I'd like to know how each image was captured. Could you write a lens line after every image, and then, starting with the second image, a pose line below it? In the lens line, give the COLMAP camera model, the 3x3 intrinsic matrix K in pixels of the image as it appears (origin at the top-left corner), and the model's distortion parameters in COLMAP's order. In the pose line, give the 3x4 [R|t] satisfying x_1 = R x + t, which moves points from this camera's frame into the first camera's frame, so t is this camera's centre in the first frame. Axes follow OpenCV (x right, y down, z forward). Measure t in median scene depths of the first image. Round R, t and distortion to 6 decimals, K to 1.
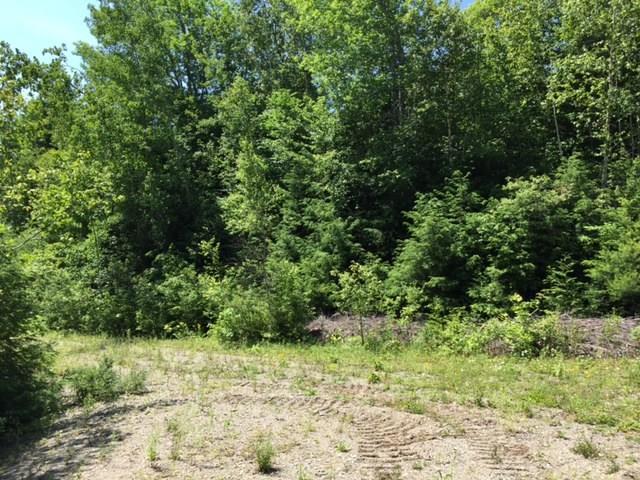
lens RADIAL K [[526.9, 0, 320.0], [0, 526.9, 240.0], [0, 0, 1]] dist [0.000505, -0.039483]
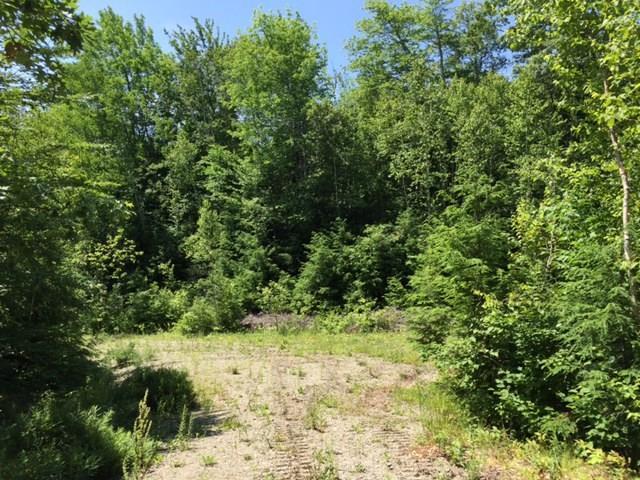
lens RADIAL K [[526.9, 0, 320.0], [0, 526.9, 240.0], [0, 0, 1]] dist [0.000505, -0.039483]
pose [[0.988848, -0.013858, 0.148282, -0.024285], [0.013552, 0.999903, 0.003071, -0.081097], [-0.148311, -0.001027, 0.988940, -0.589635]]
